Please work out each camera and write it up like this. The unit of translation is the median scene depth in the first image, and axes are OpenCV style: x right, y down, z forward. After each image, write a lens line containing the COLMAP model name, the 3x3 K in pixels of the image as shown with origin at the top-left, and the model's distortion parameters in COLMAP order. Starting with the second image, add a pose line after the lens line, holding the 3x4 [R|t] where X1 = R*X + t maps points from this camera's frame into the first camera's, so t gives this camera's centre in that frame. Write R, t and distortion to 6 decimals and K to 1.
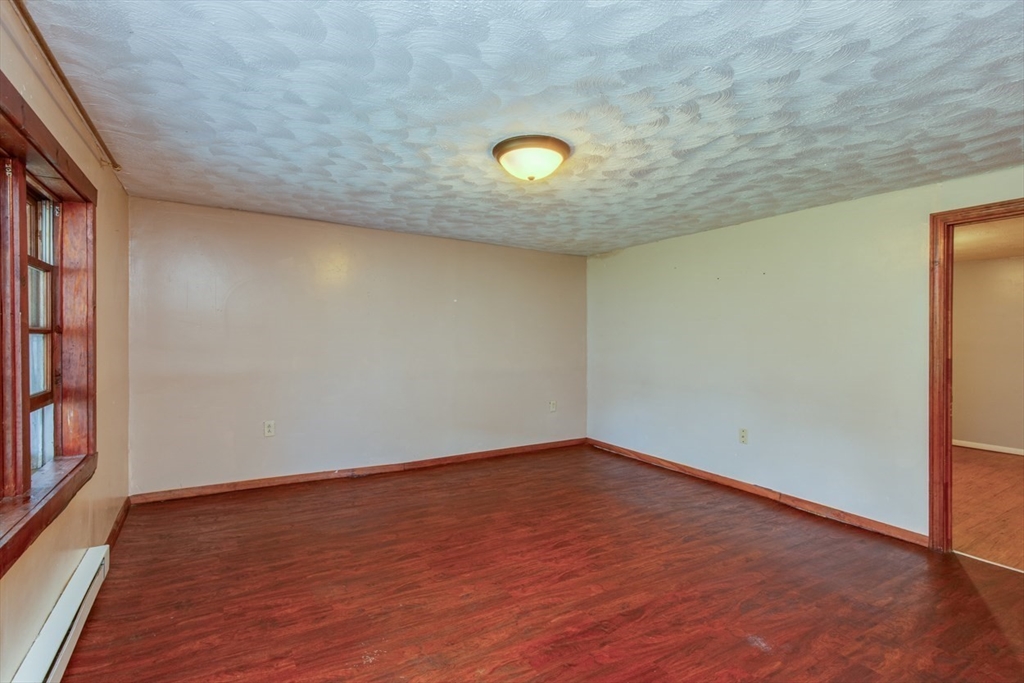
lens RADIAL K [[471.9, 0, 525.9], [0, 471.9, 327.5], [0, 0, 1]] dist [0.001639, -0.000544]
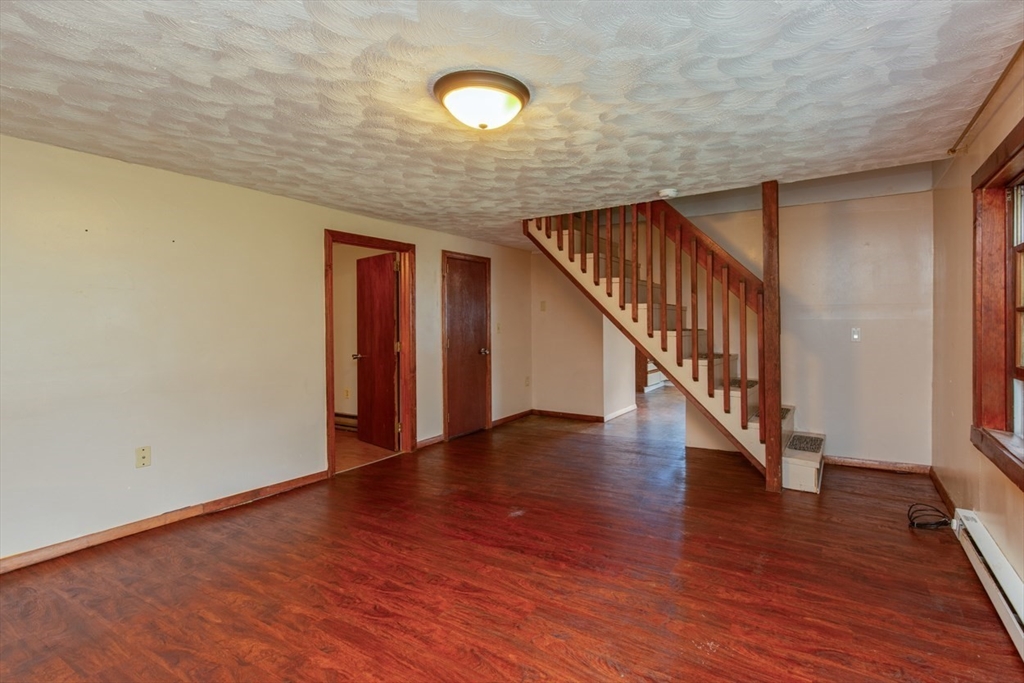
lens RADIAL K [[471.9, 0, 525.9], [0, 471.9, 327.5], [0, 0, 1]] dist [0.001639, -0.000544]
pose [[-0.380955, -0.009280, 0.924547, -0.699362], [-0.011903, 0.999916, 0.005132, 0.017648], [-0.924517, -0.009050, -0.381033, 1.112269]]
